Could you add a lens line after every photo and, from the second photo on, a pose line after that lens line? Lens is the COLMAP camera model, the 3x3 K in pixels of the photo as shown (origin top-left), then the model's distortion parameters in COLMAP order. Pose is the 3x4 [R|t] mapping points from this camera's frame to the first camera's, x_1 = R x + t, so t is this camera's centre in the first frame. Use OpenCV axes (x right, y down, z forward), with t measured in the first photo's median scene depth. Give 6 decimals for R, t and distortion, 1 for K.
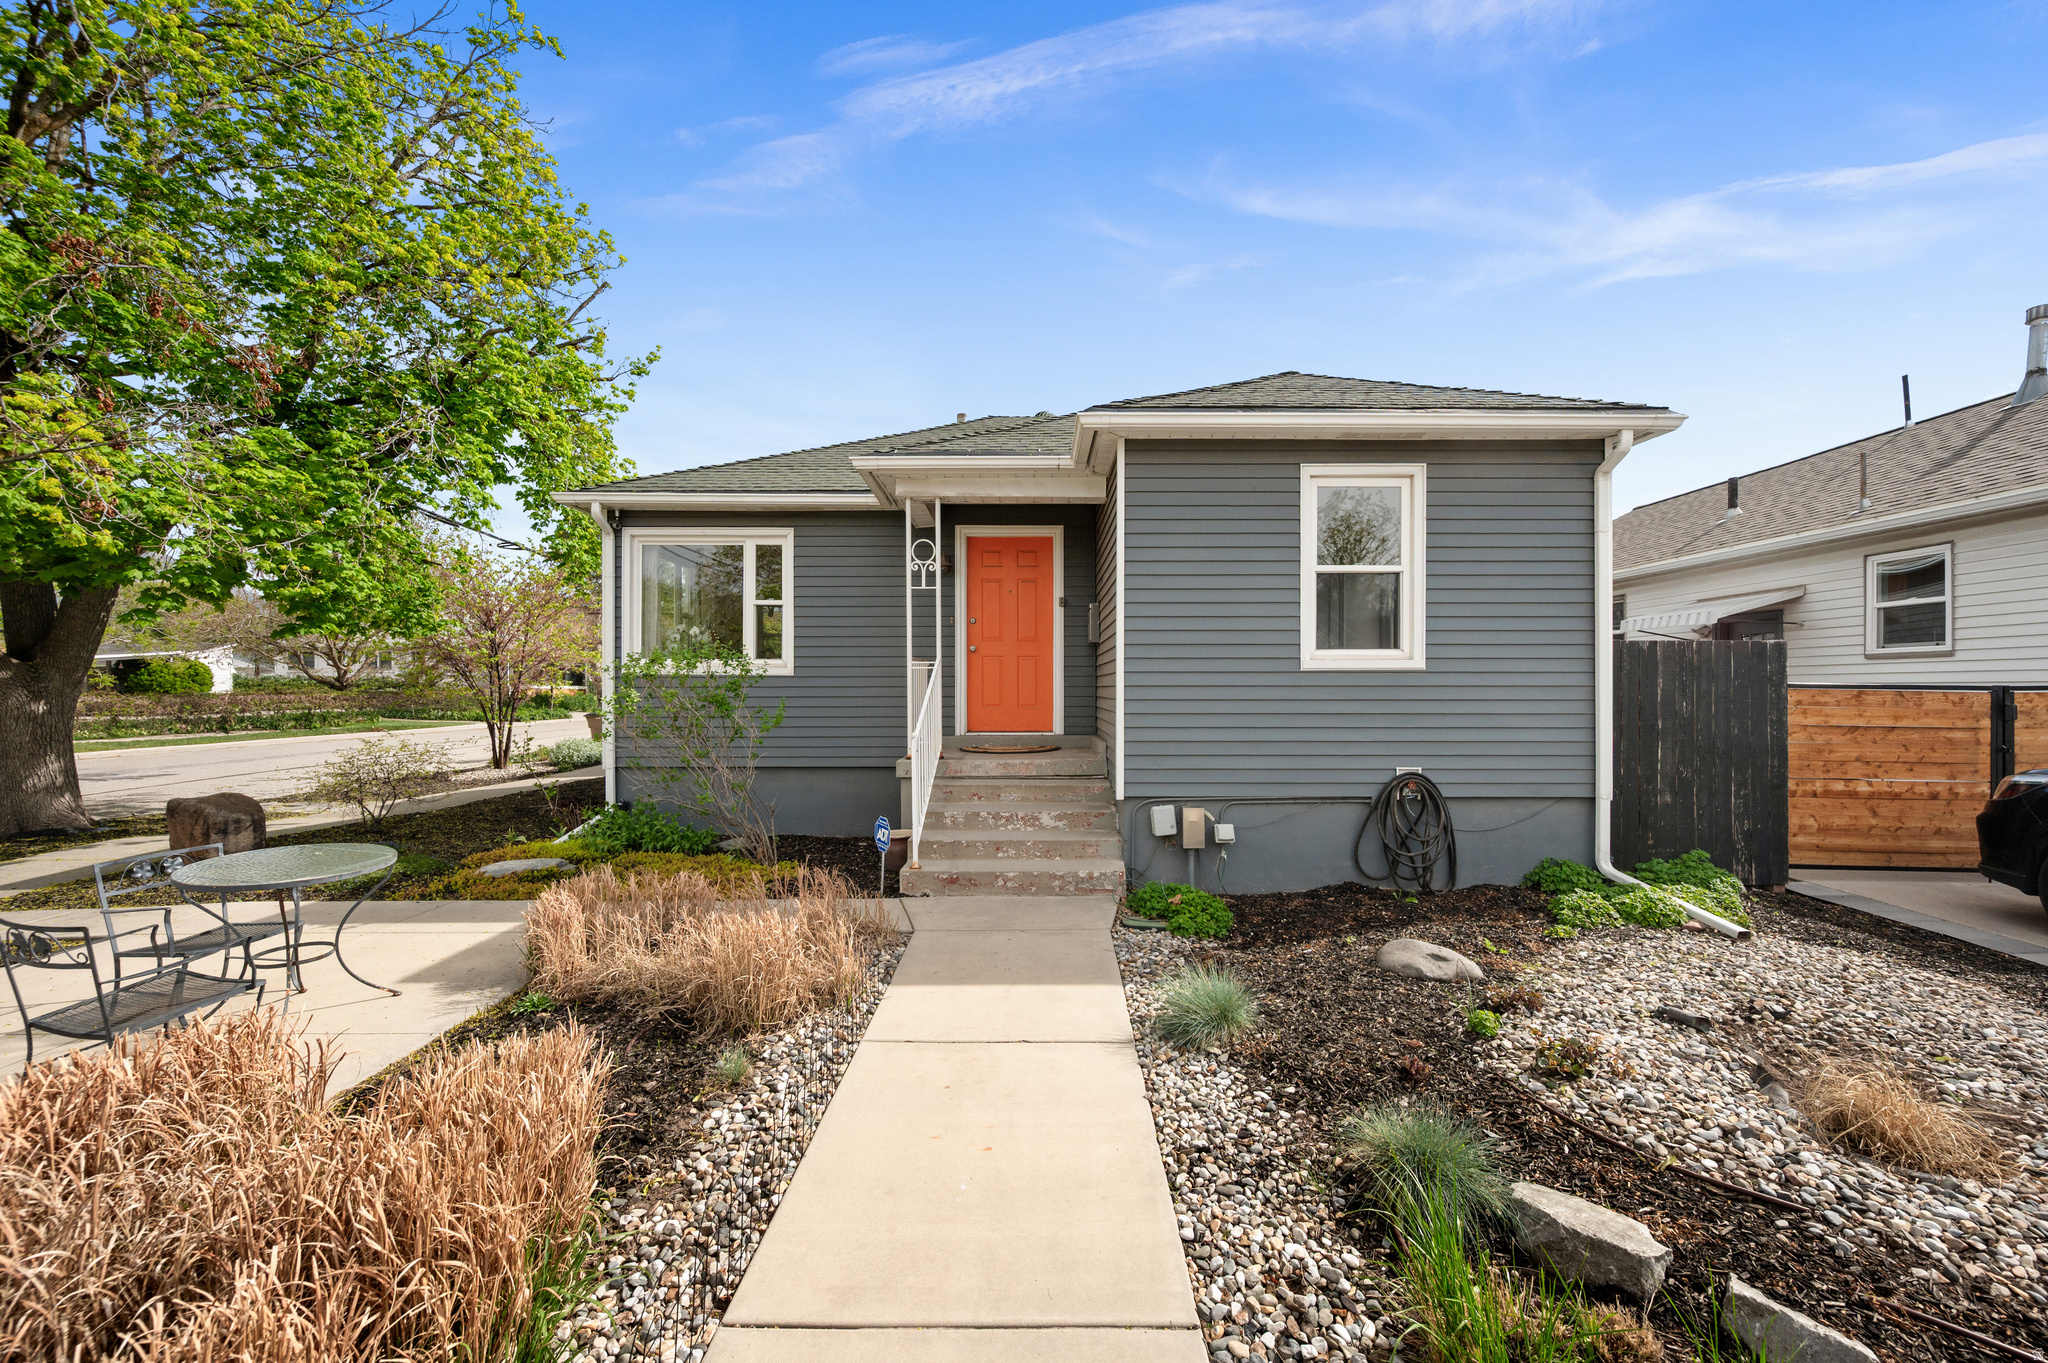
lens RADIAL K [[822.2, 0, 1028.1], [0, 822.2, 695.5], [0, 0, 1]] dist [-0.000274, 0.000214]
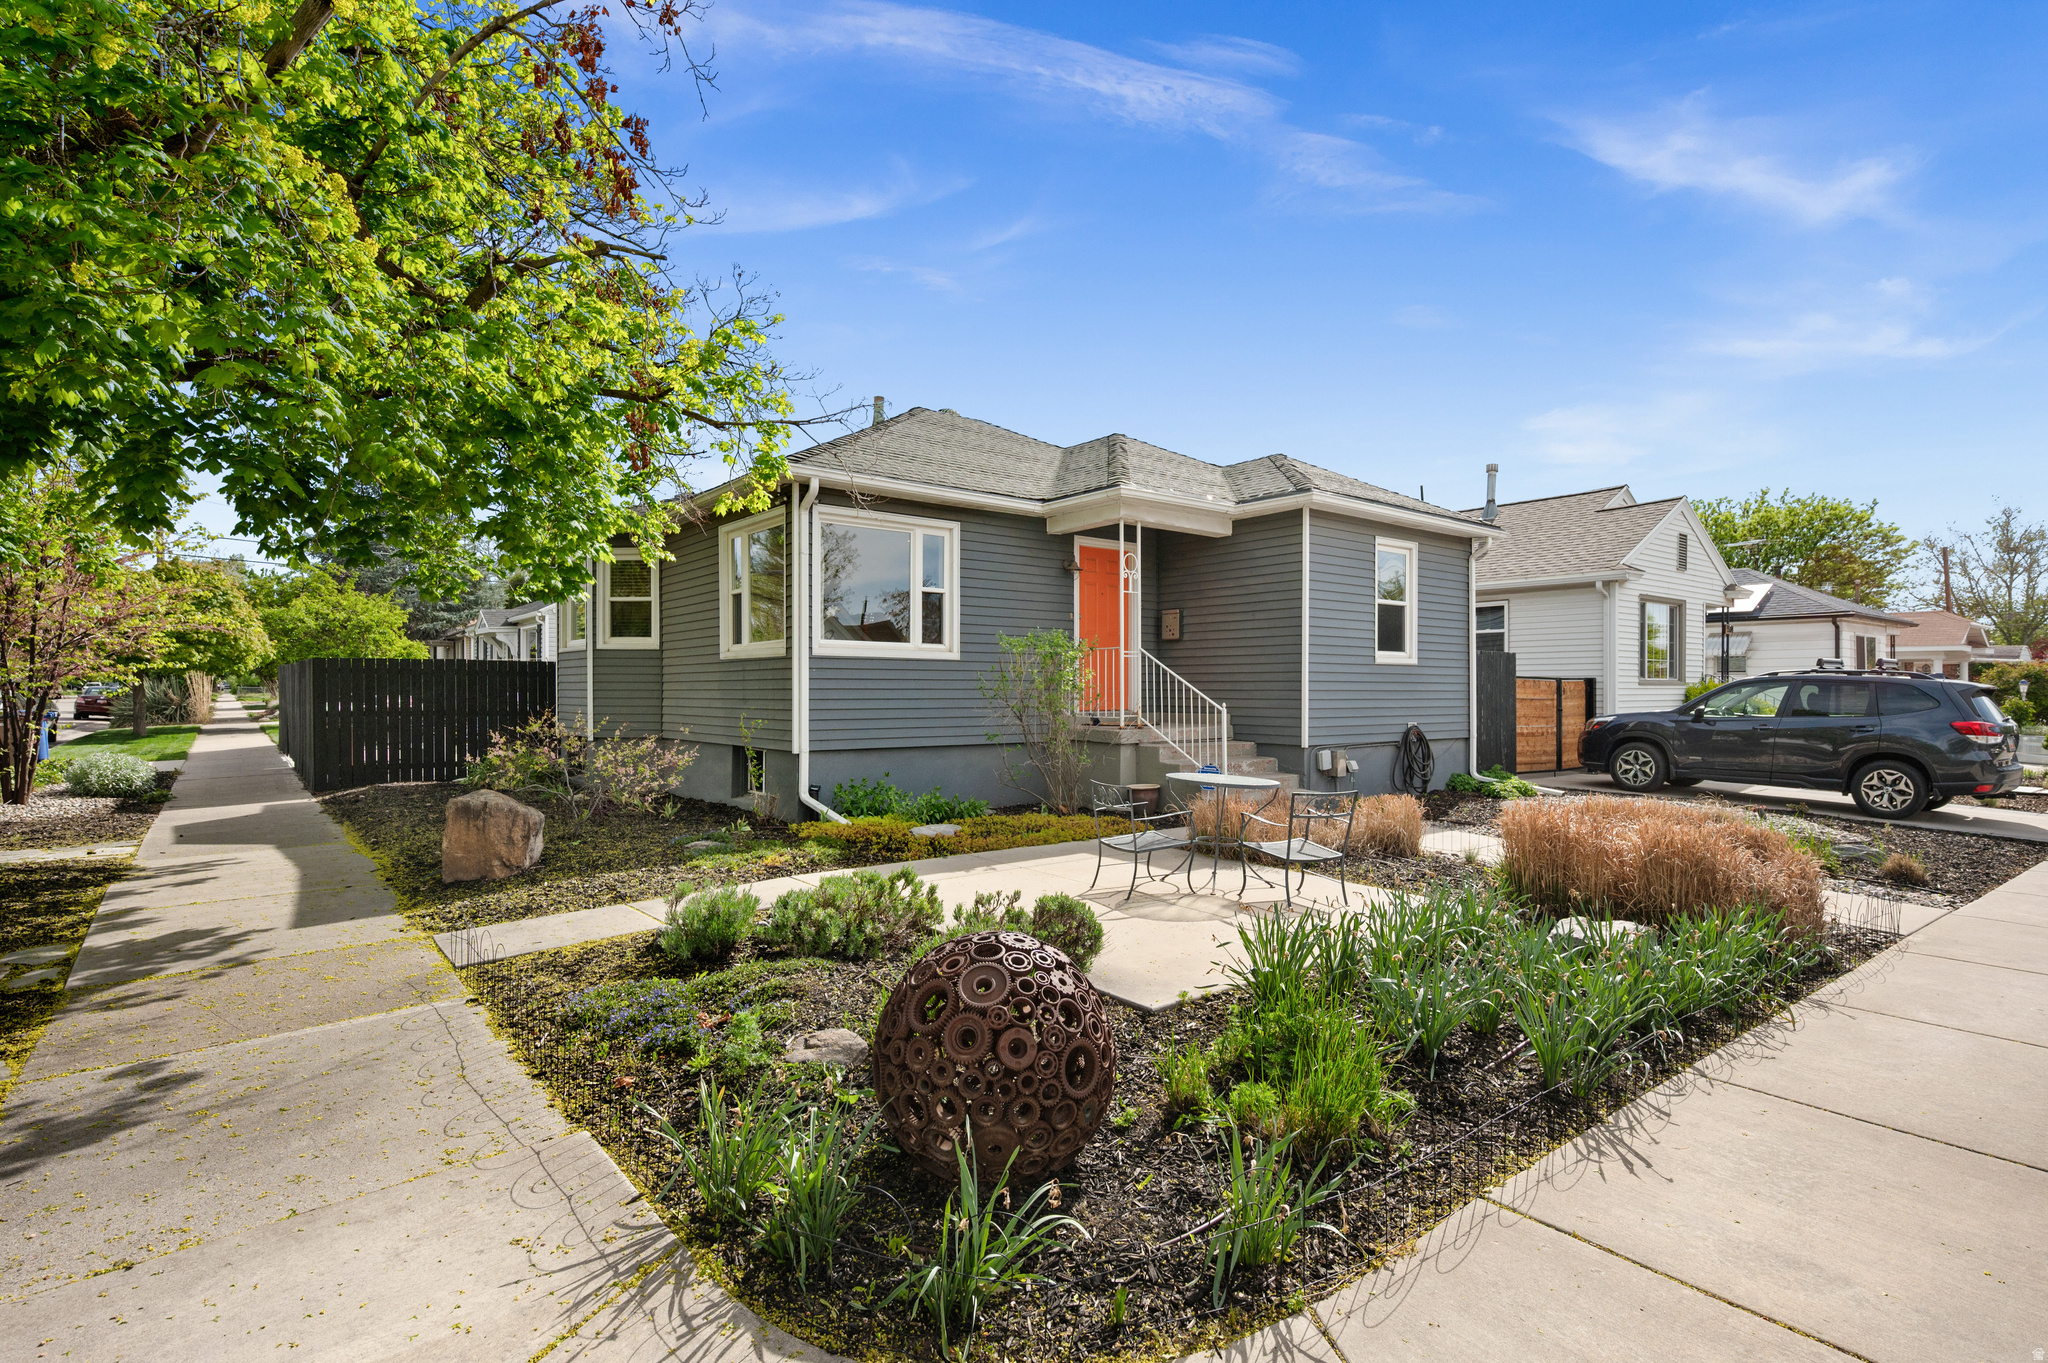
lens RADIAL K [[989.2, 0, 1026.5], [0, 989.2, 685.8], [0, 0, 1]] dist [-0.000414, 0.000020]
pose [[0.795014, 0.003025, 0.606584, -1.388602], [-0.002741, 0.999995, -0.001394, 0.017529], [-0.606585, -0.000554, 0.795019, -0.131734]]
